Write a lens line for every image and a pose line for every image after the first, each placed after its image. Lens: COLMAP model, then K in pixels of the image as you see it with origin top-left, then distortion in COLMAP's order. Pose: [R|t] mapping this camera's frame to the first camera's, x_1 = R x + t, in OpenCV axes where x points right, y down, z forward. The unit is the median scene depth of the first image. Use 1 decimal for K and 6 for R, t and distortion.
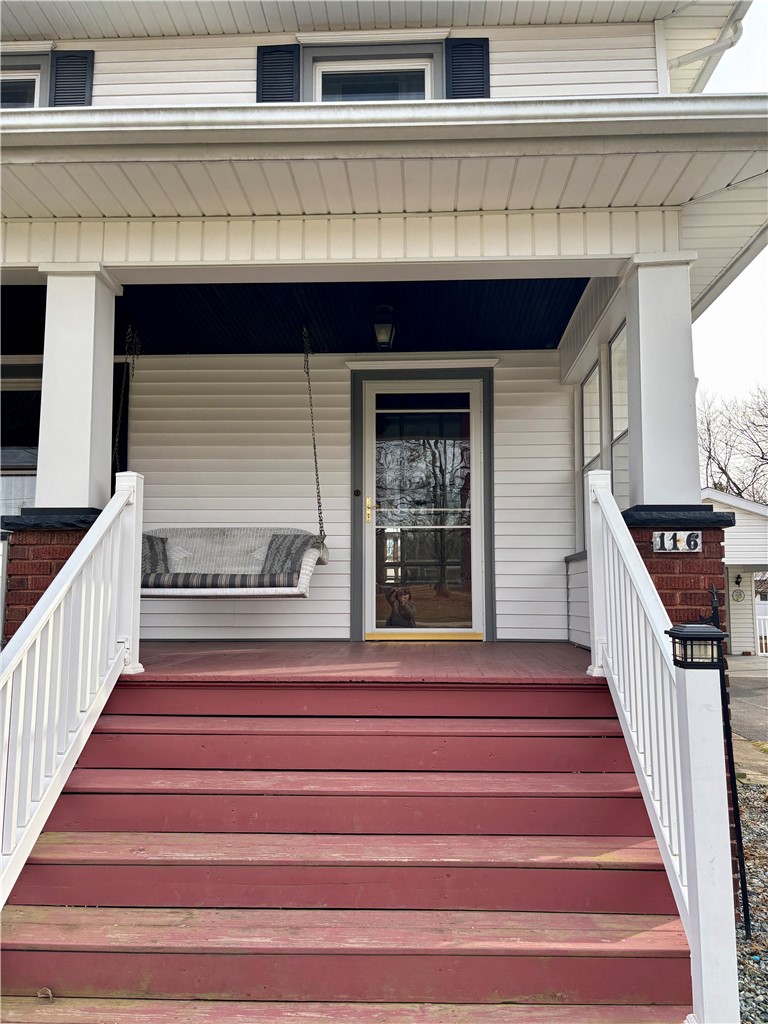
lens RADIAL K [[777.2, 0, 389.3], [0, 777.2, 517.9], [0, 0, 1]] dist [0.025230, -0.005741]
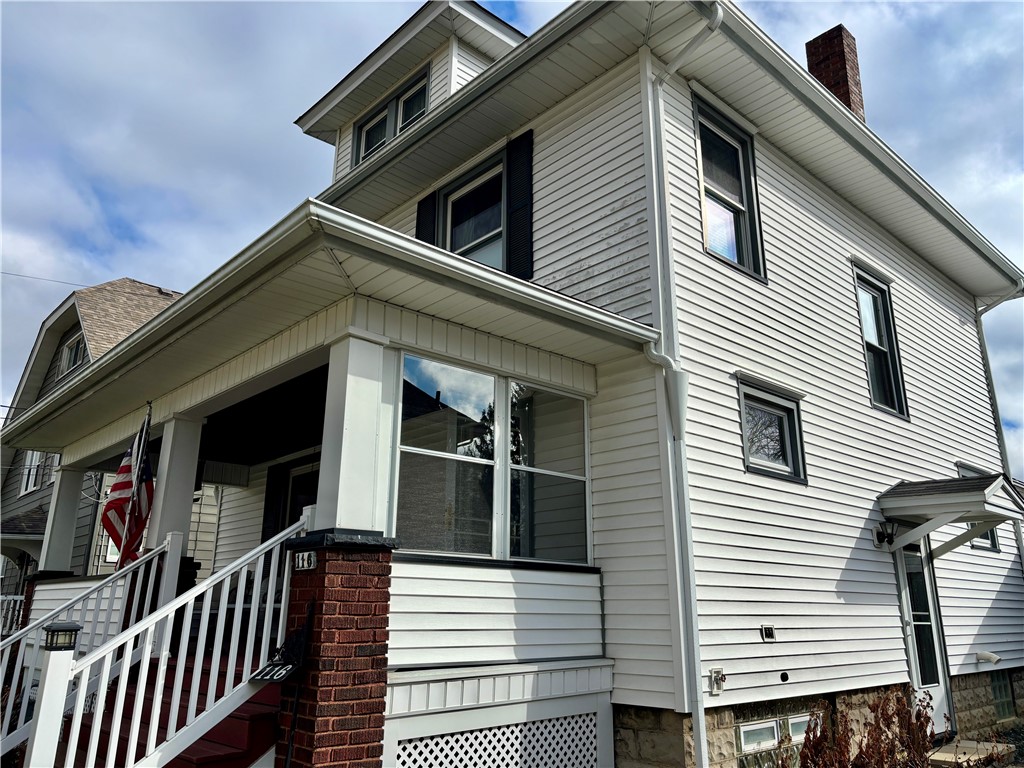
lens RADIAL K [[768.7, 0, 512.0], [0, 768.7, 384.0], [0, 0, 1]] dist [0.050847, -0.048638]
pose [[0.701069, -0.204464, -0.683152, 1.378664], [0.072273, 0.973452, -0.217180, 0.043899], [0.709422, 0.102885, 0.697234, 0.318601]]
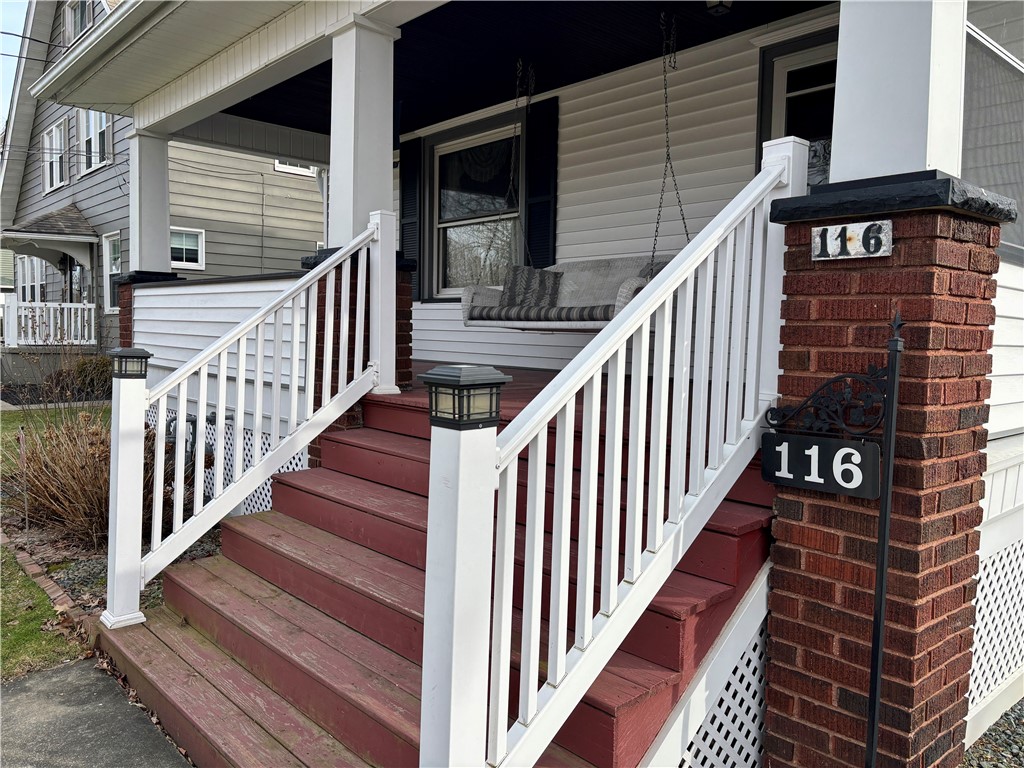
lens RADIAL K [[768.7, 0, 512.0], [0, 768.7, 384.0], [0, 0, 1]] dist [0.050847, -0.048638]
pose [[0.697038, 0.059944, -0.714524, 0.571643], [0.058078, 0.988505, 0.139585, 0.037416], [0.714678, -0.138794, 0.685545, 0.358386]]
